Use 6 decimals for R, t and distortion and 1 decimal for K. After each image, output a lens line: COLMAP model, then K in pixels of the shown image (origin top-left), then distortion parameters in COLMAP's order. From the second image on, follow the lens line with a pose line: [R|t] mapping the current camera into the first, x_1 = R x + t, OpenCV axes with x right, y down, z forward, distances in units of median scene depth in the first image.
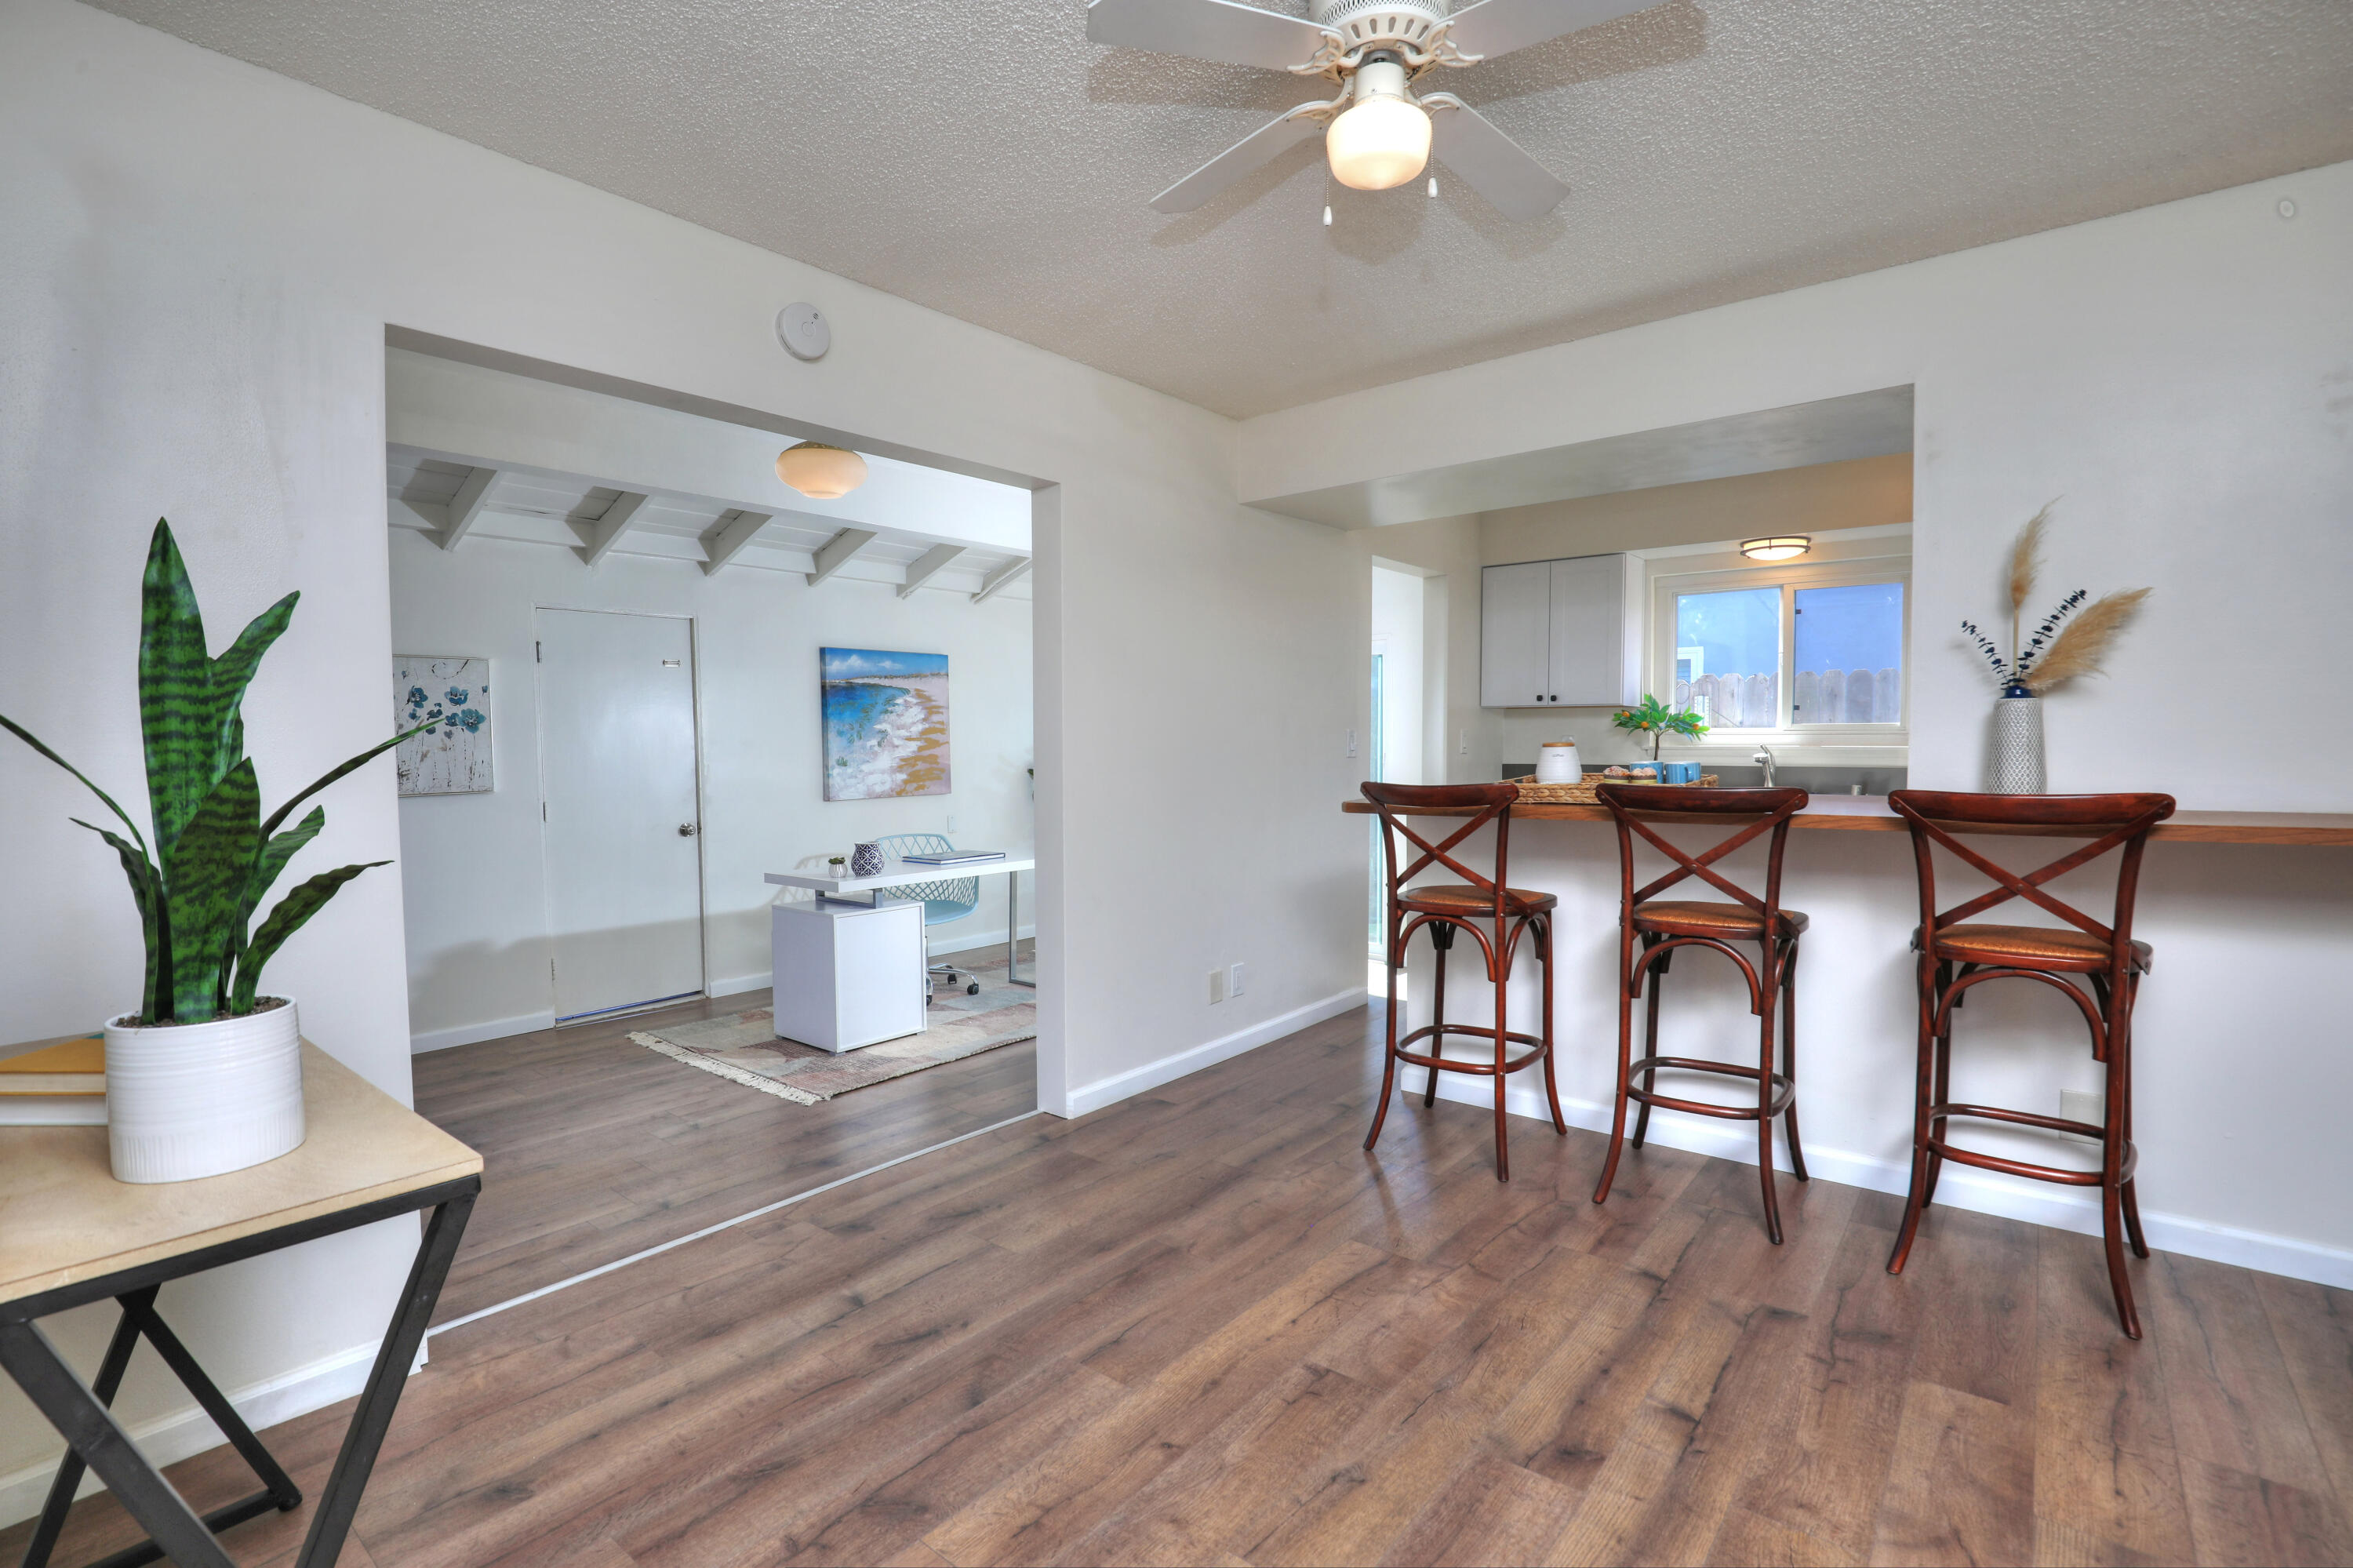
lens RADIAL K [[1079.3, 0, 1194.2], [0, 1079.3, 805.8], [0, 0, 1]] dist [-0.024764, 0.003374]
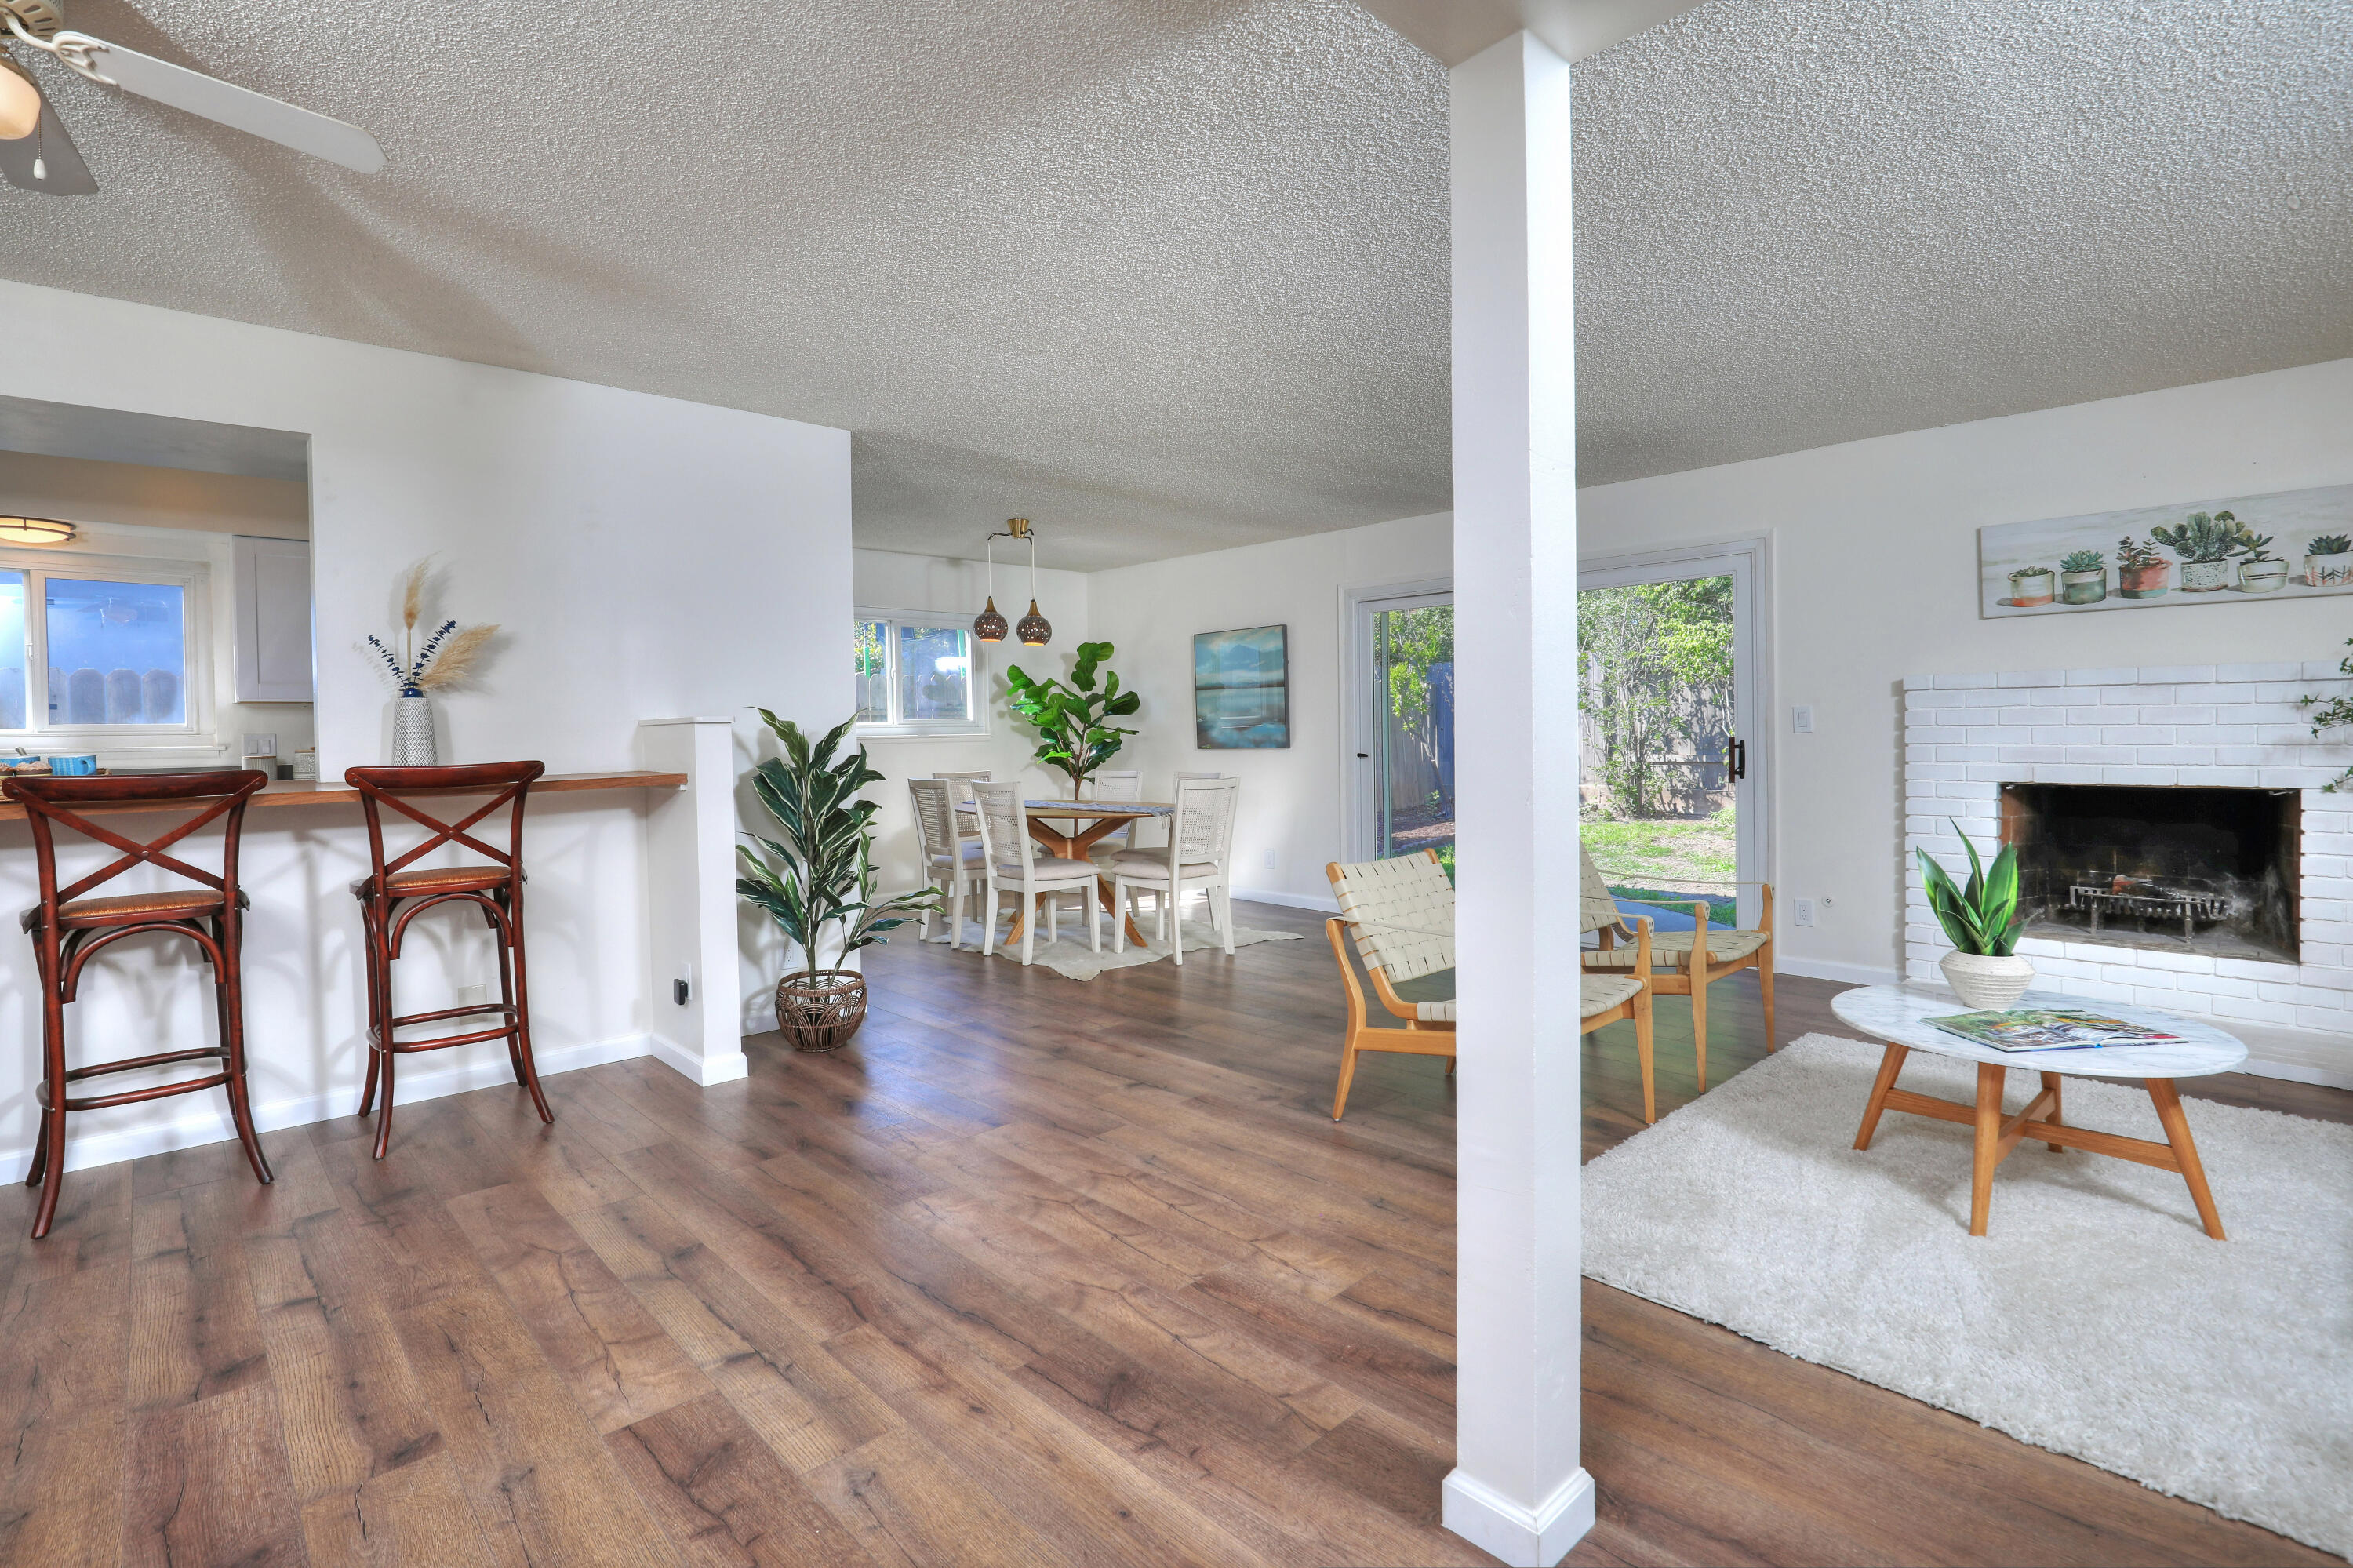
lens RADIAL K [[1079.3, 0, 1150.3], [0, 1079.3, 744.8], [0, 0, 1]] dist [-0.024764, 0.003374]
pose [[0.146178, -0.008376, 0.989223, -0.394190], [0.078138, 0.996938, -0.003105, 0.032396], [-0.986168, 0.077750, 0.146385, -0.092515]]
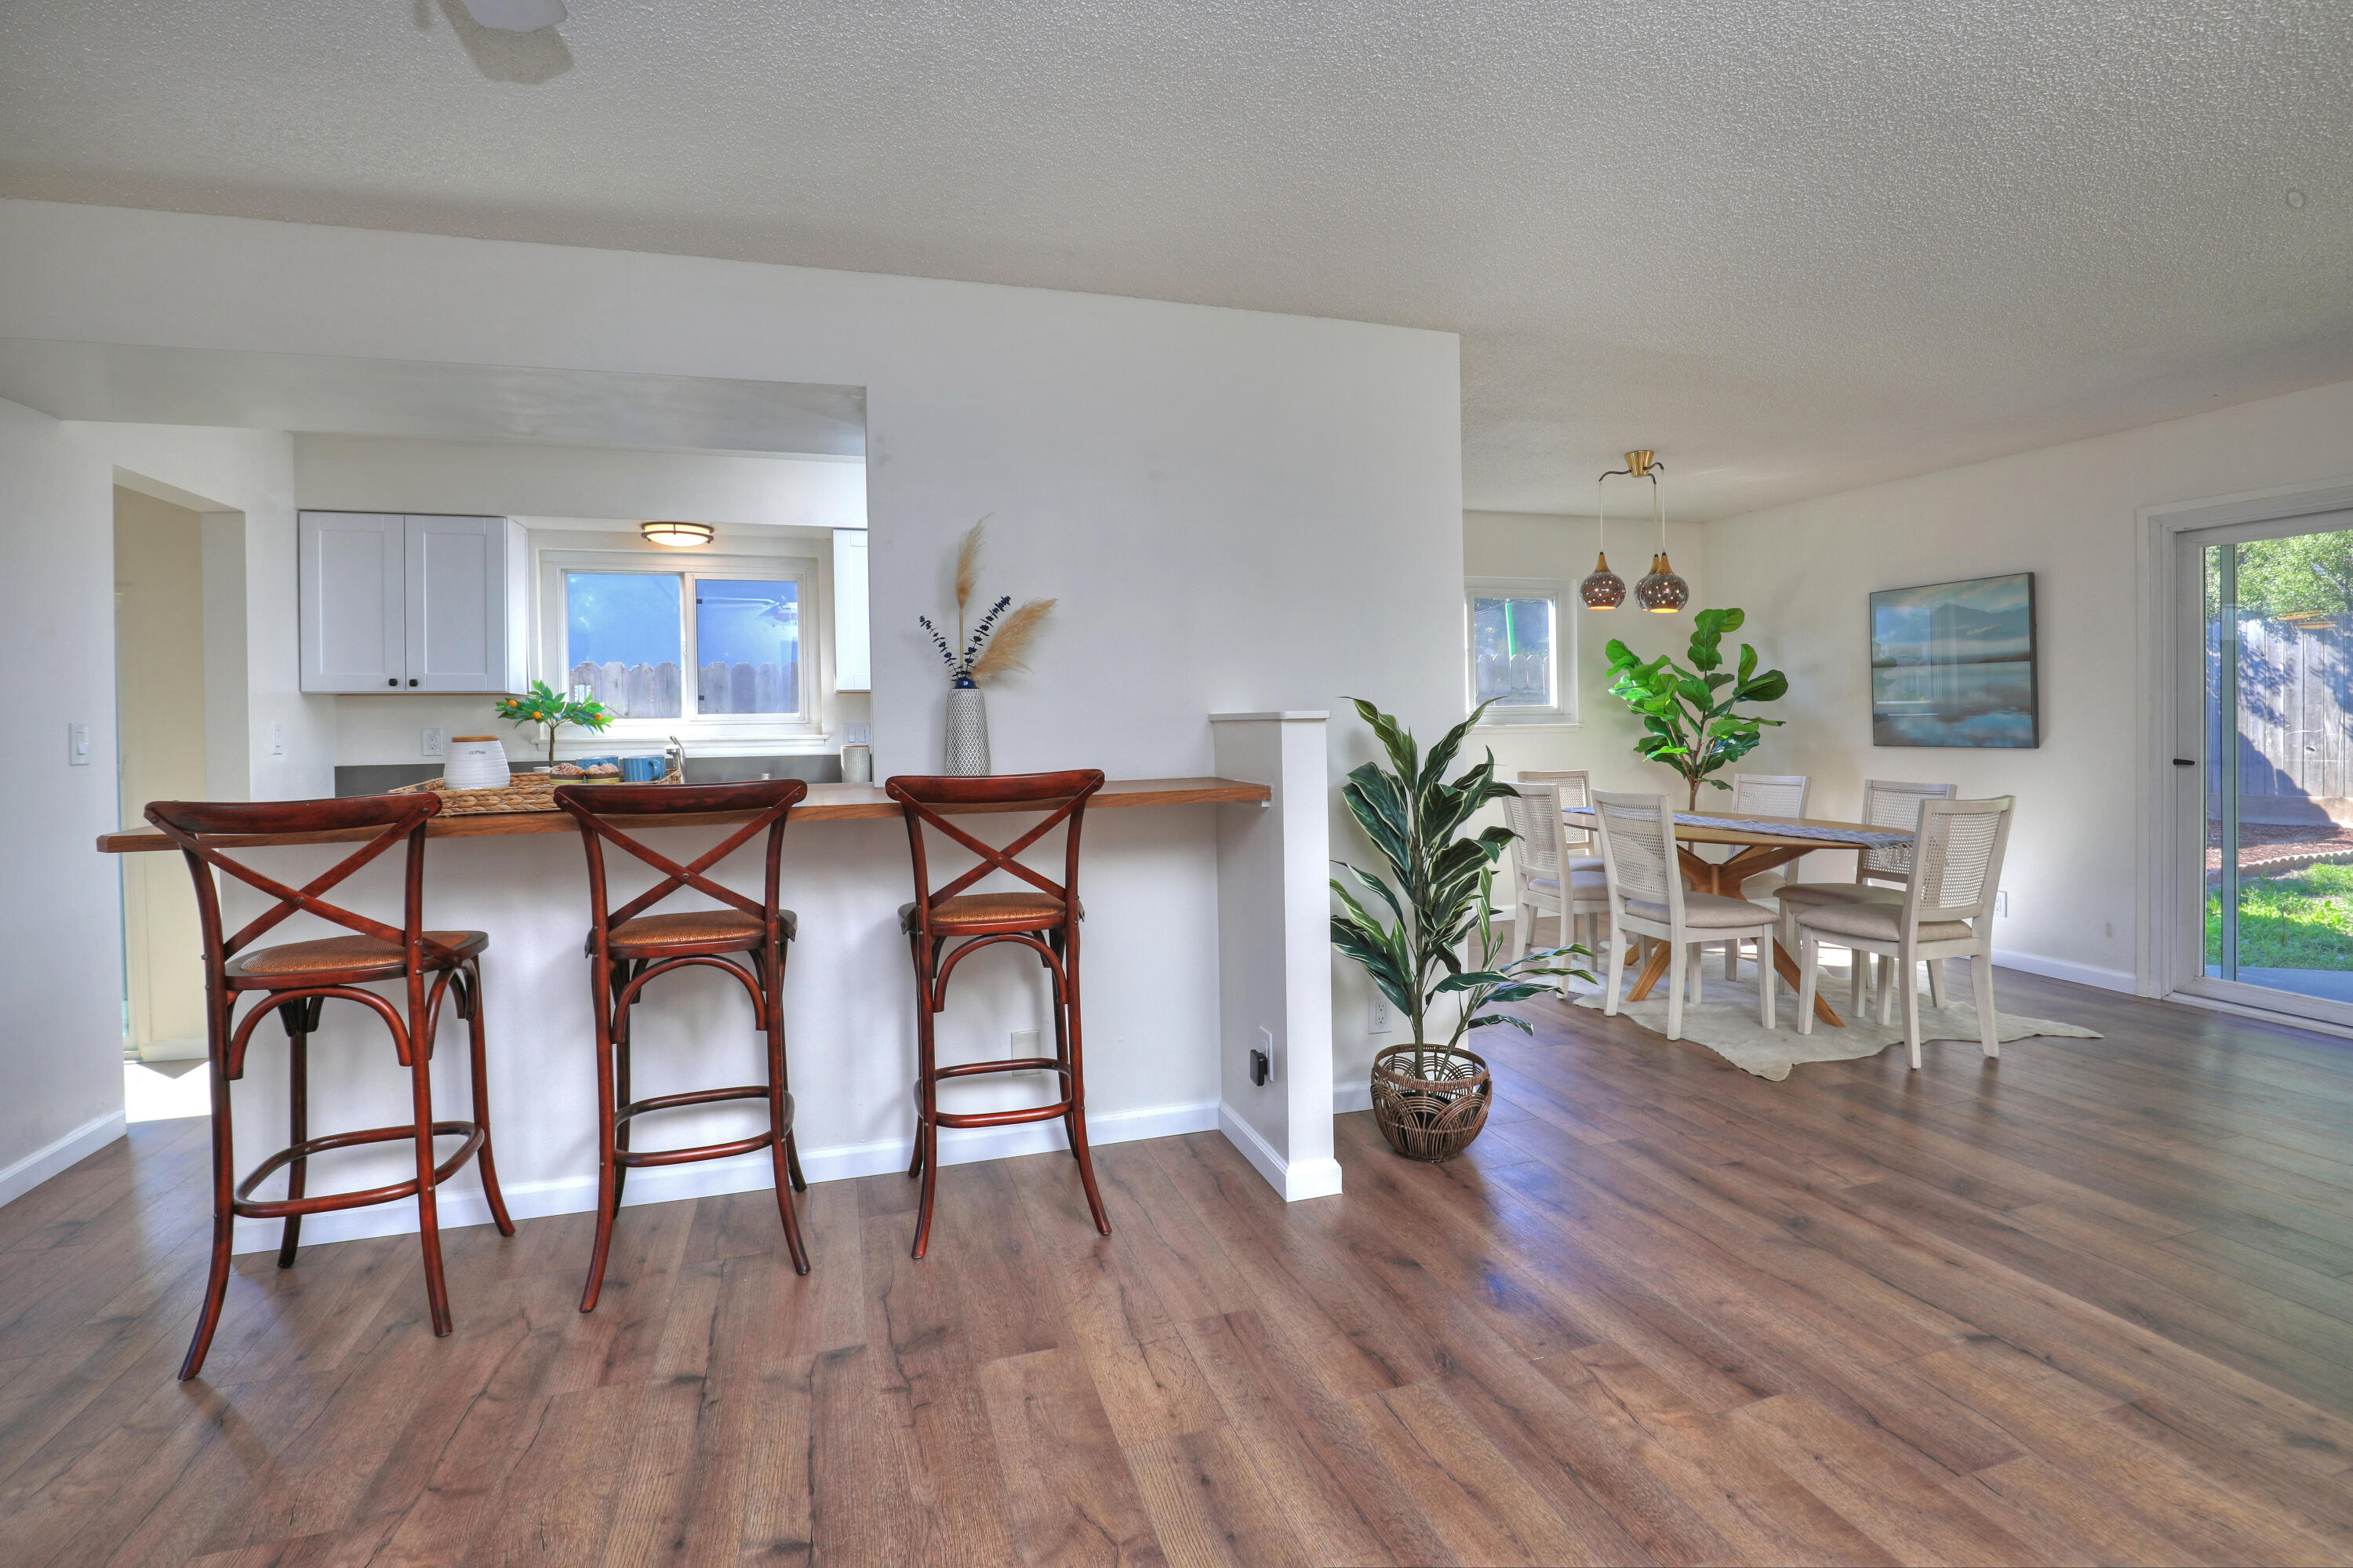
lens RADIAL K [[1079.3, 0, 1190.5], [0, 1079.3, 737.1], [0, 0, 1]] dist [-0.024764, 0.003374]
pose [[0.549224, -0.013855, 0.835560, -0.035186], [0.061966, 0.997785, -0.024186, -0.008853], [-0.833374, 0.065060, 0.548866, 0.185183]]
